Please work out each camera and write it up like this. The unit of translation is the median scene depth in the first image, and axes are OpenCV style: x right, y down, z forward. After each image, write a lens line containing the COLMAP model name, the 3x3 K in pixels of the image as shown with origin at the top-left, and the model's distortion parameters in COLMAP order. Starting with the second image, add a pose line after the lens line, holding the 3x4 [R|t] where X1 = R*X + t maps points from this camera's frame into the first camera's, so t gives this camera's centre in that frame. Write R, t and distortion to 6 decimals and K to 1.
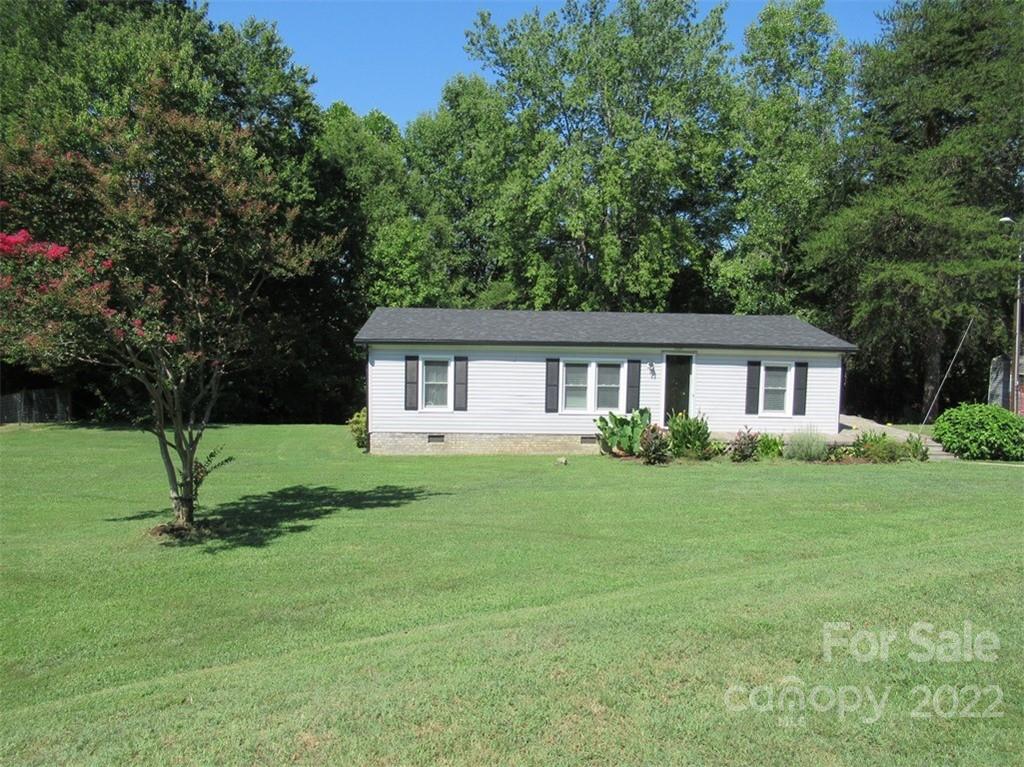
lens RADIAL K [[771.6, 0, 510.2], [0, 771.6, 374.3], [0, 0, 1]] dist [-0.009724, 0.012445]
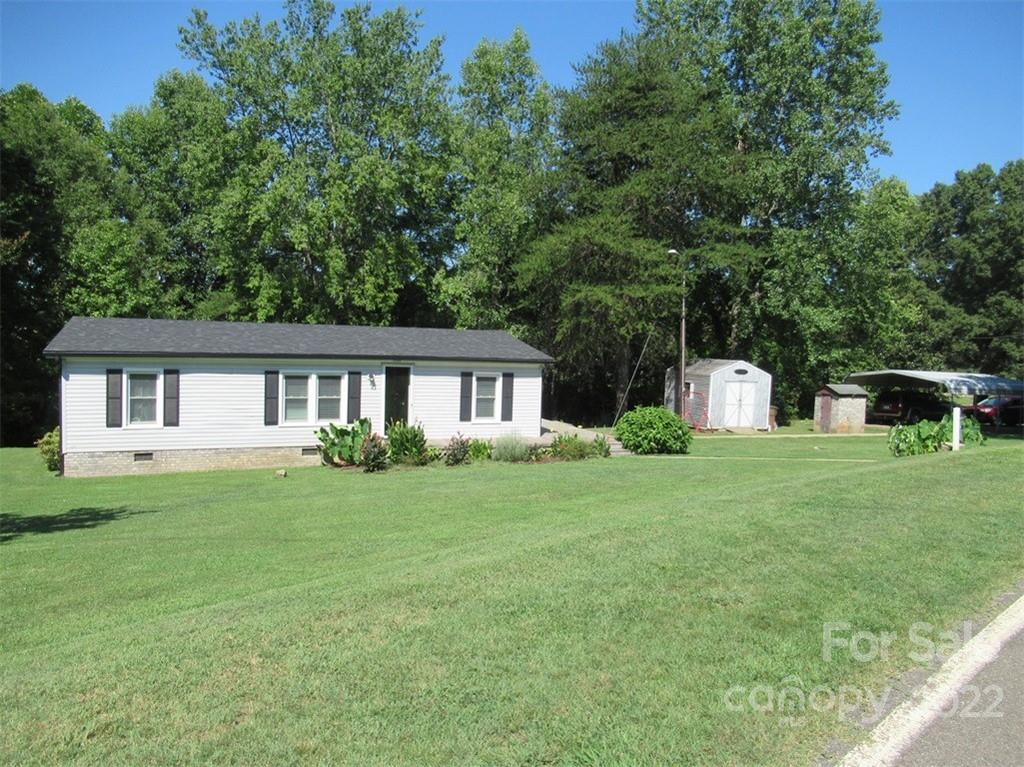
lens RADIAL K [[771.6, 0, 510.2], [0, 771.6, 374.3], [0, 0, 1]] dist [-0.009724, 0.012445]
pose [[0.943060, -0.007959, 0.332526, 0.010145], [0.013804, 0.999789, -0.015219, 0.002273], [-0.332335, 0.018943, 0.942971, -0.027298]]
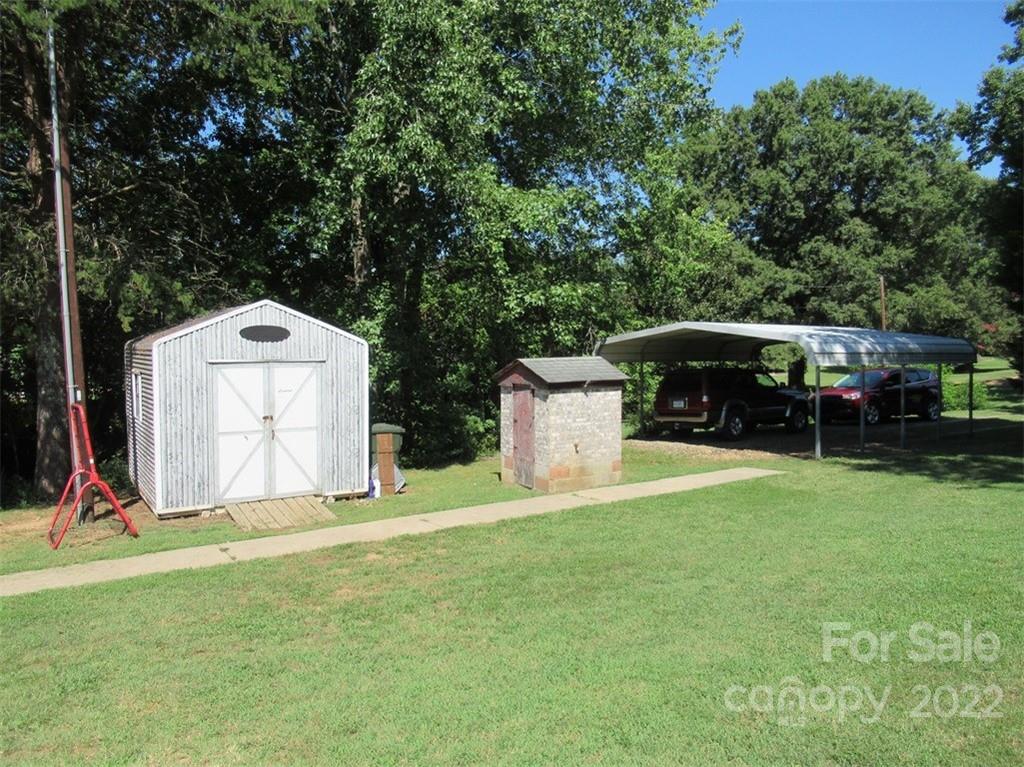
lens RADIAL K [[771.6, 0, 510.2], [0, 771.6, 374.3], [0, 0, 1]] dist [-0.009724, 0.012445]
pose [[0.844978, -0.057856, 0.531662, 0.481657], [0.070708, 0.997490, -0.003829, 0.013235], [-0.530106, 0.040828, 0.846948, 0.423204]]
